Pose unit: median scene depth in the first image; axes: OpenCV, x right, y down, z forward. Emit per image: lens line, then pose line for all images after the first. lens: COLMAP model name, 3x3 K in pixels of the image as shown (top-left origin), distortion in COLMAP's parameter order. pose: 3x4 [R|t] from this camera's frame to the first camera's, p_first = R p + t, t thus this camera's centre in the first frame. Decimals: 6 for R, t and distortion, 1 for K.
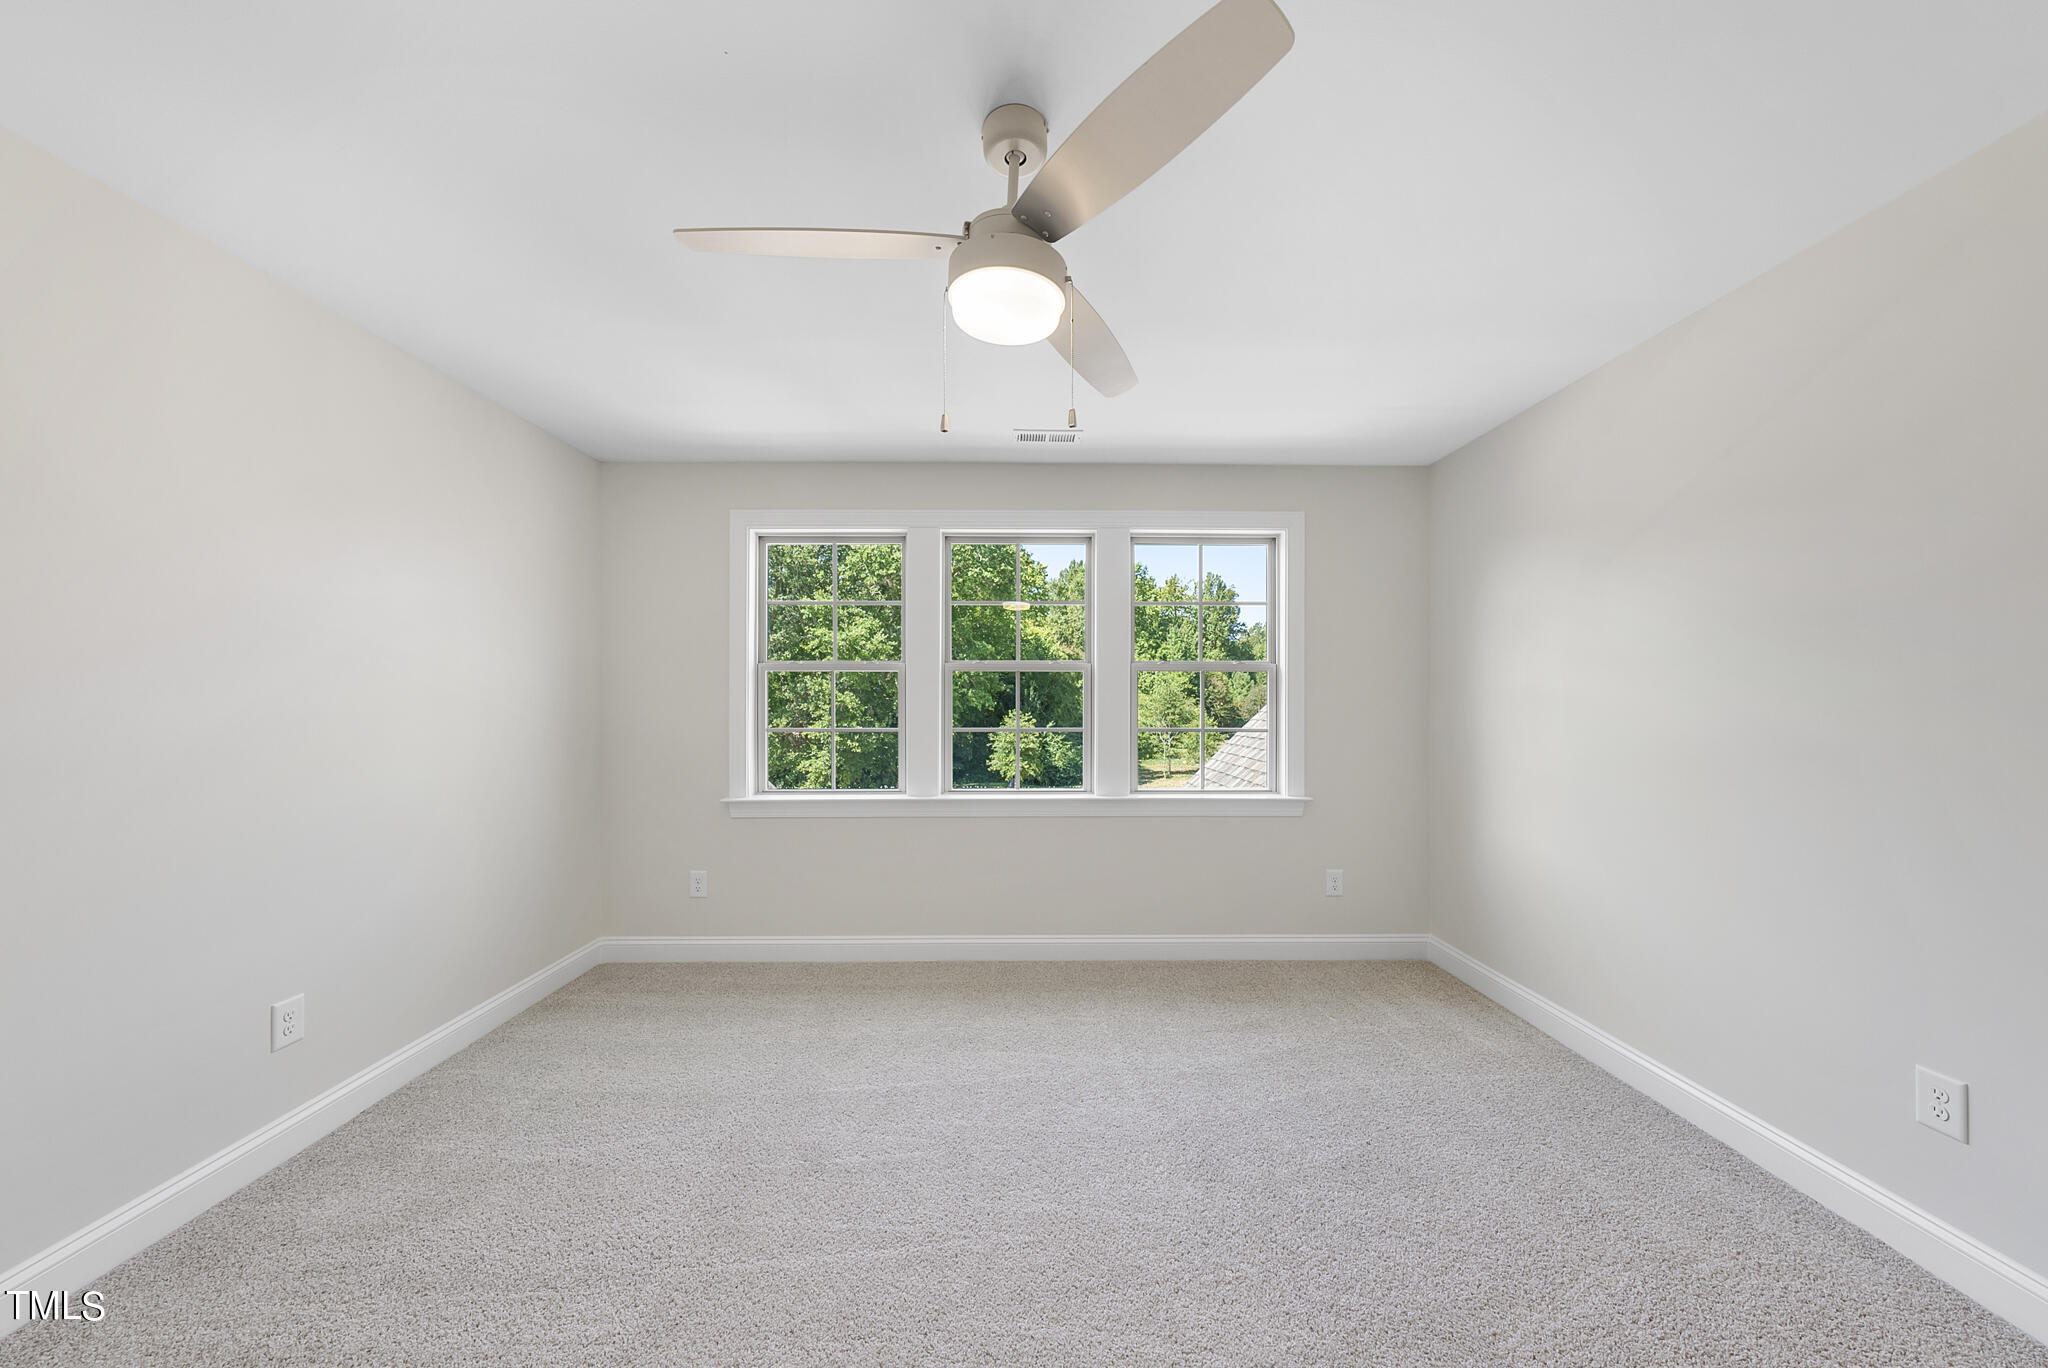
lens RADIAL K [[696.2, 0, 1037.7], [0, 696.2, 689.6], [0, 0, 1]] dist [-0.001218, -0.000406]
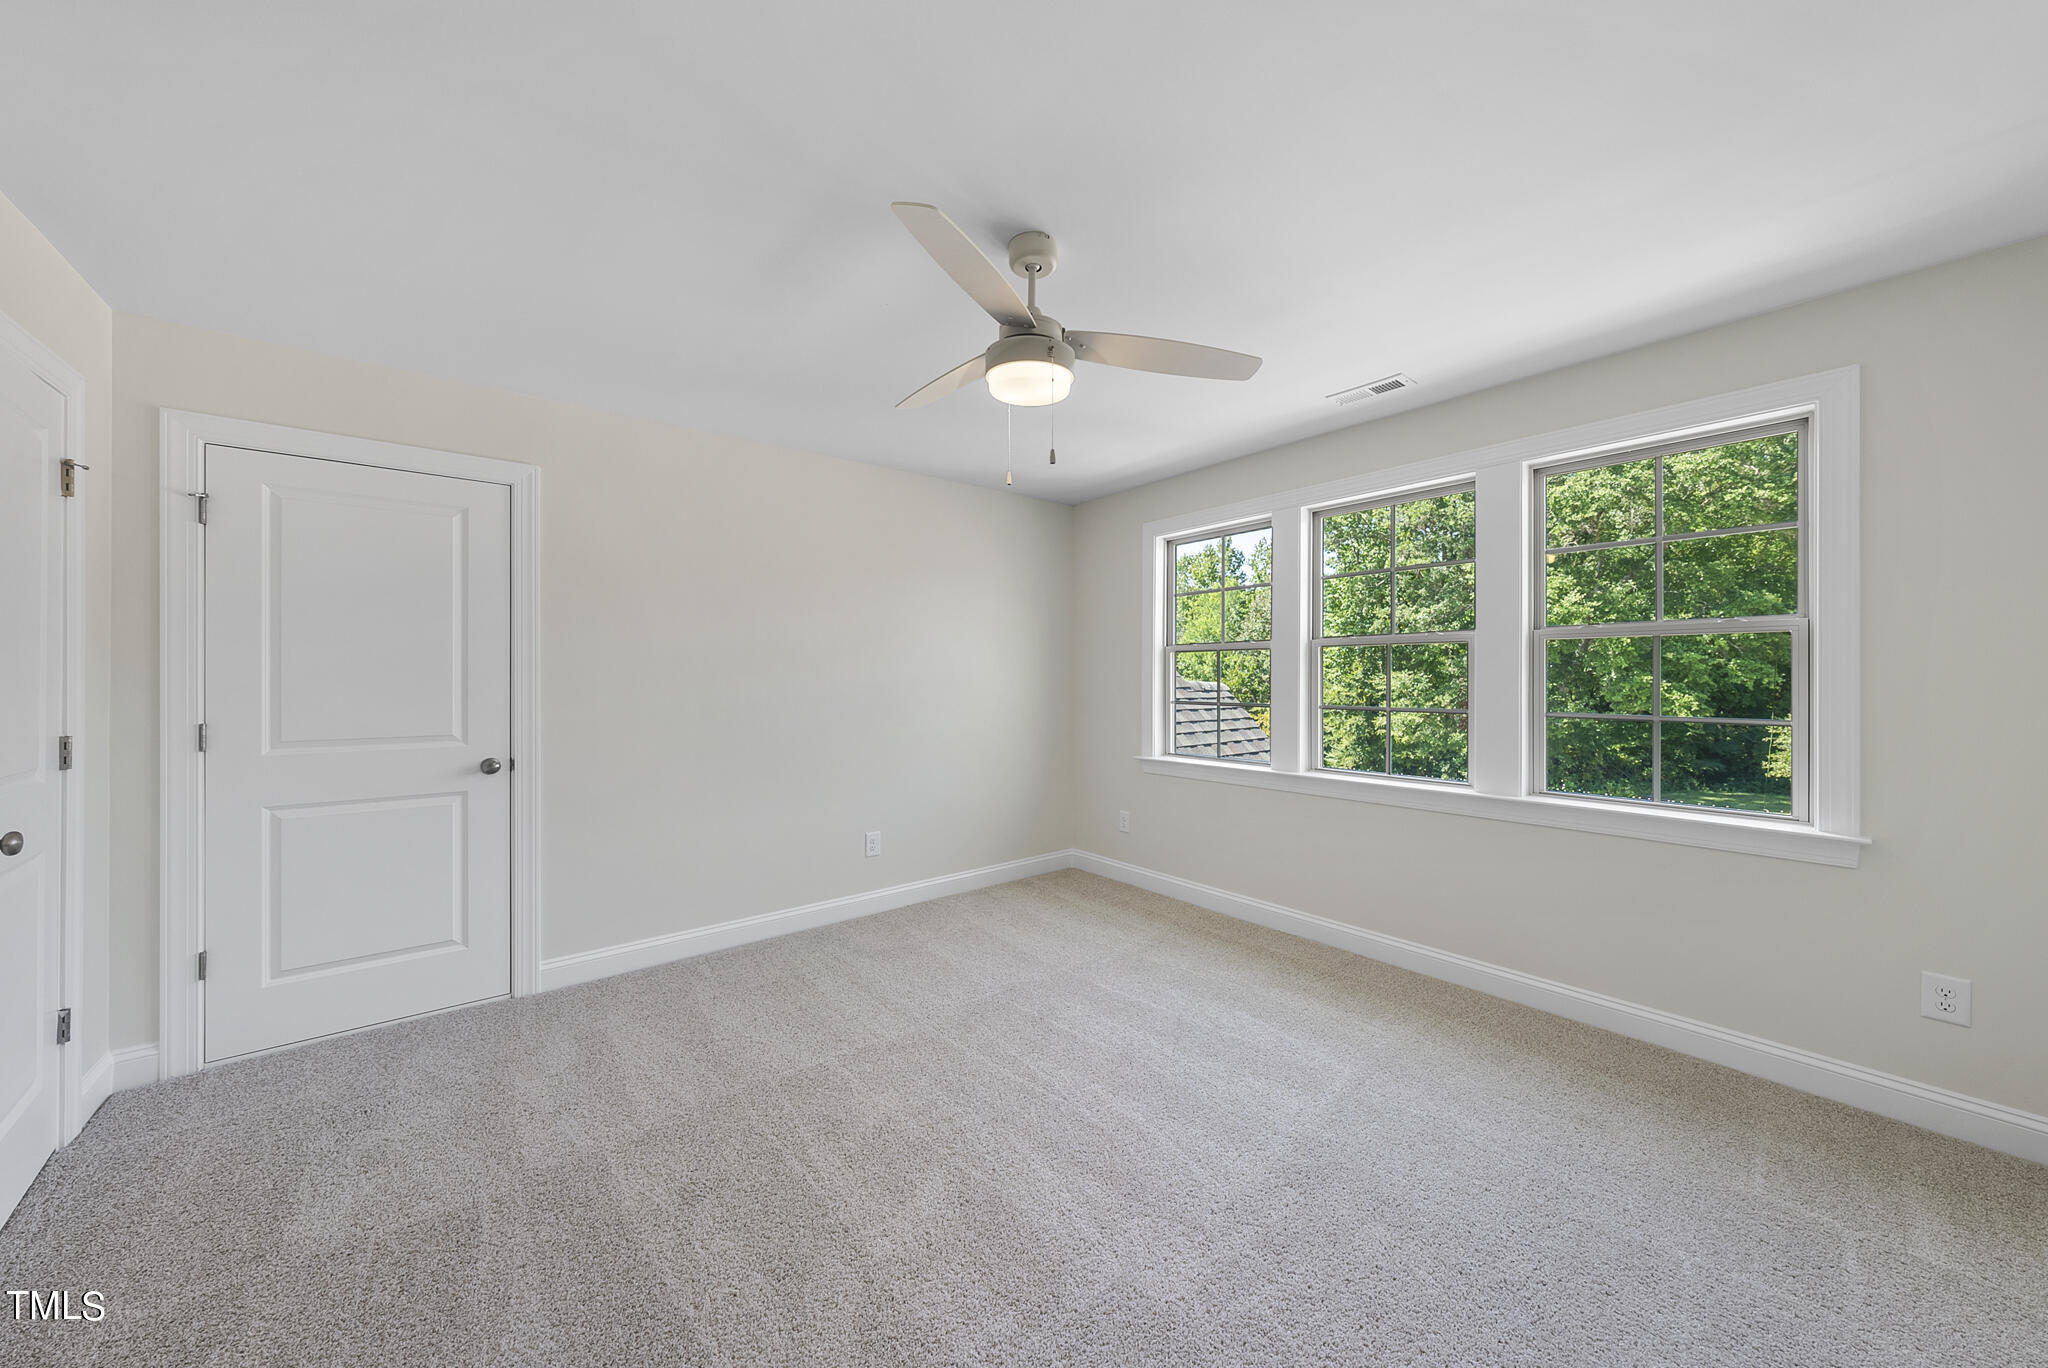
lens RADIAL K [[696.2, 0, 1037.1], [0, 696.2, 664.3], [0, 0, 1]] dist [-0.001218, -0.000406]
pose [[0.636490, -0.014647, -0.771146, 0.404959], [0.013780, 0.999876, -0.007619, -0.000898], [0.771162, -0.005777, 0.636613, 0.069272]]
